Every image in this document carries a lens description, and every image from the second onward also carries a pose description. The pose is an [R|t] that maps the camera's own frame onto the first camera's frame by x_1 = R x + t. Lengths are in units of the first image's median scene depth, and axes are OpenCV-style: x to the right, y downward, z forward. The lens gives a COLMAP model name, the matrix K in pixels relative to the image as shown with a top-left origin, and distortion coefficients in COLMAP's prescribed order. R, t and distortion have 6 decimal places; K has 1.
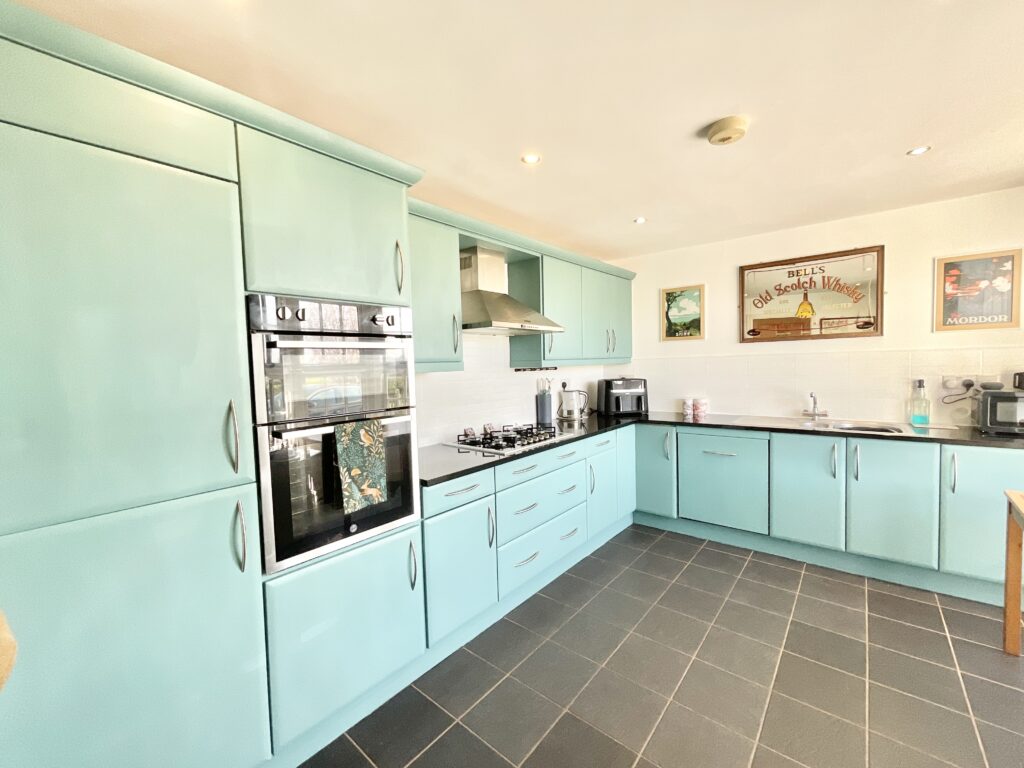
lens RADIAL K [[418.2, 0, 508.2], [0, 418.2, 384.4], [0, 0, 1]] dist [0.001289, -0.000173]
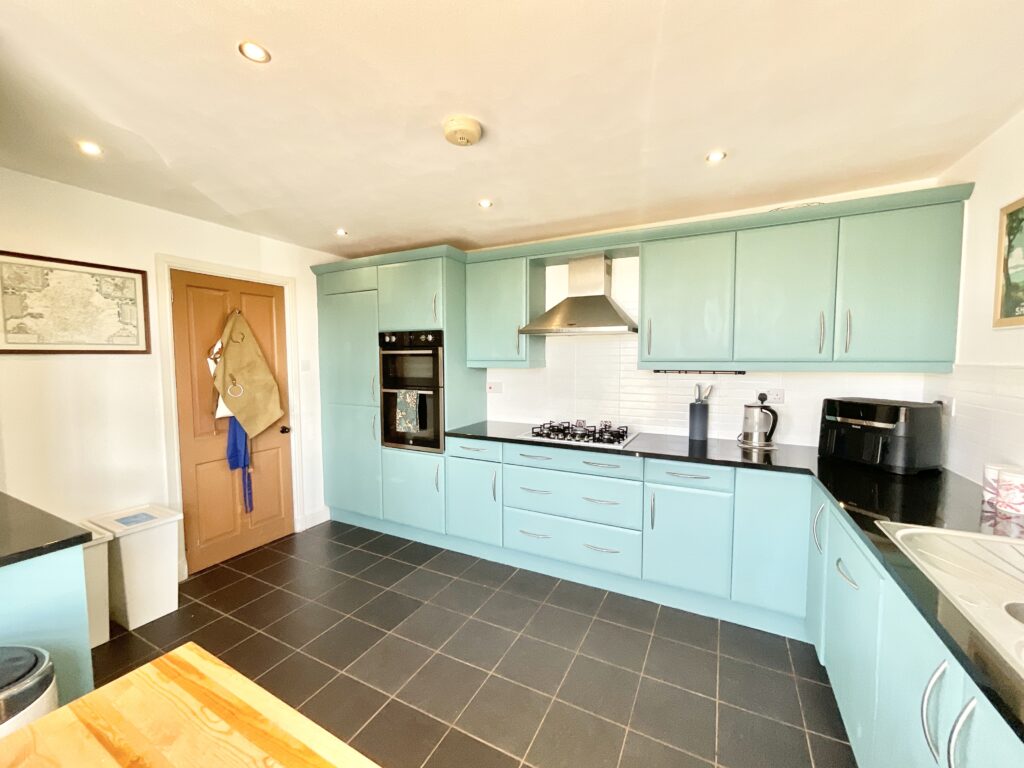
lens RADIAL K [[418.2, 0, 506.4], [0, 418.2, 383.1], [0, 0, 1]] dist [0.001289, -0.000173]
pose [[0.218871, 0.089045, -0.971682, 1.032045], [-0.054581, 0.995385, 0.078923, -0.077741], [0.974226, 0.035761, 0.222721, 0.608134]]
